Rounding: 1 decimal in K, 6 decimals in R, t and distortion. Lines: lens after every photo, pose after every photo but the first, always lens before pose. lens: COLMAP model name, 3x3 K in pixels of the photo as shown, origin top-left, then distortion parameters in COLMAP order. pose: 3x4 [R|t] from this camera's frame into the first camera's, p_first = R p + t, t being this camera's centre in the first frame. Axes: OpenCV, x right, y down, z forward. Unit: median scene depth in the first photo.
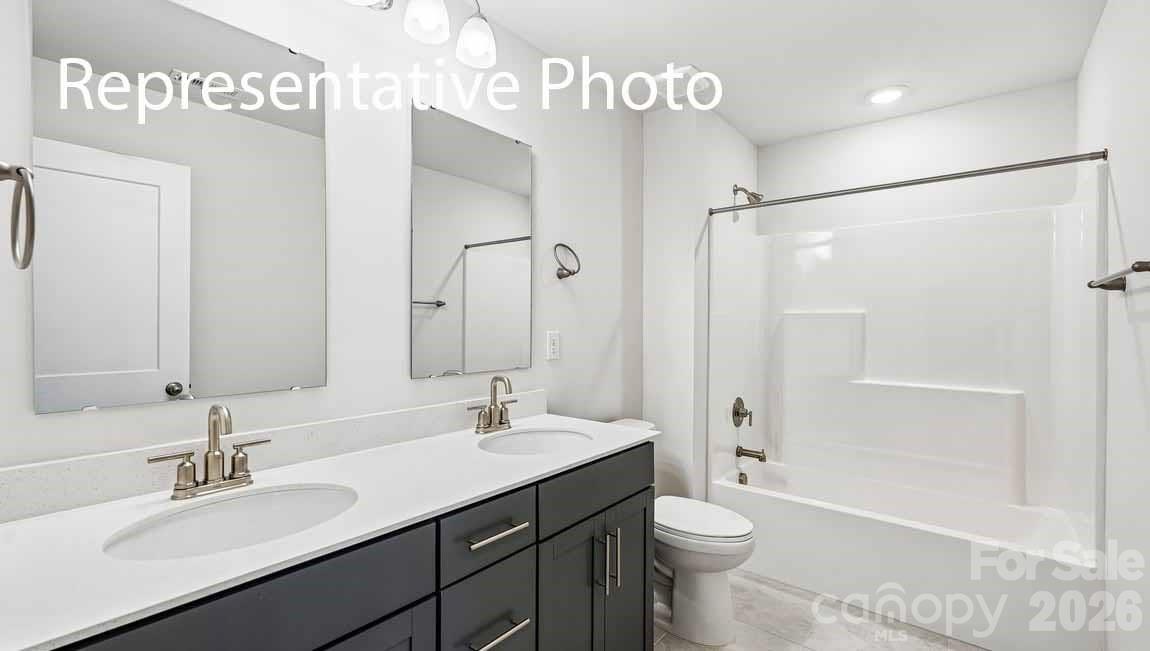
lens RADIAL K [[493.6, 0, 575.0], [0, 493.6, 325.5], [0, 0, 1]] dist [0.000481, -0.000053]
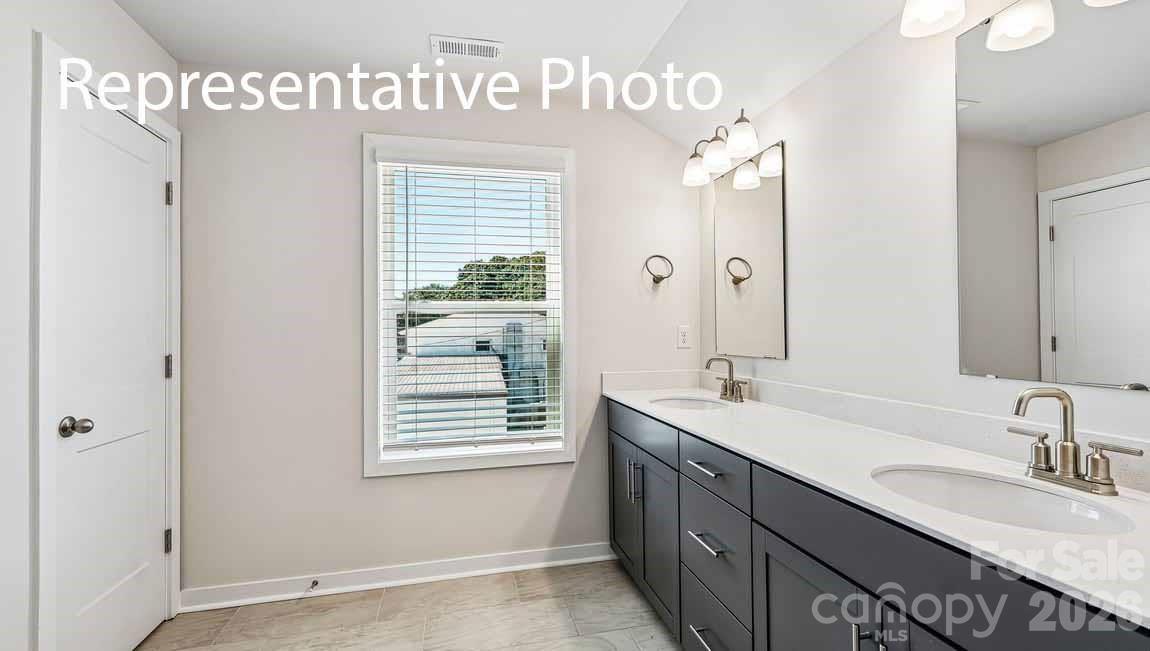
lens RADIAL K [[508.1, 0, 547.8], [0, 508.1, 323.4], [0, 0, 1]] dist [0.004776, 0.000266]
pose [[-0.647742, 0.008861, -0.761808, 0.648560], [0.026548, 0.999588, -0.010947, 0.011451], [0.761397, -0.027315, -0.647710, 0.859821]]
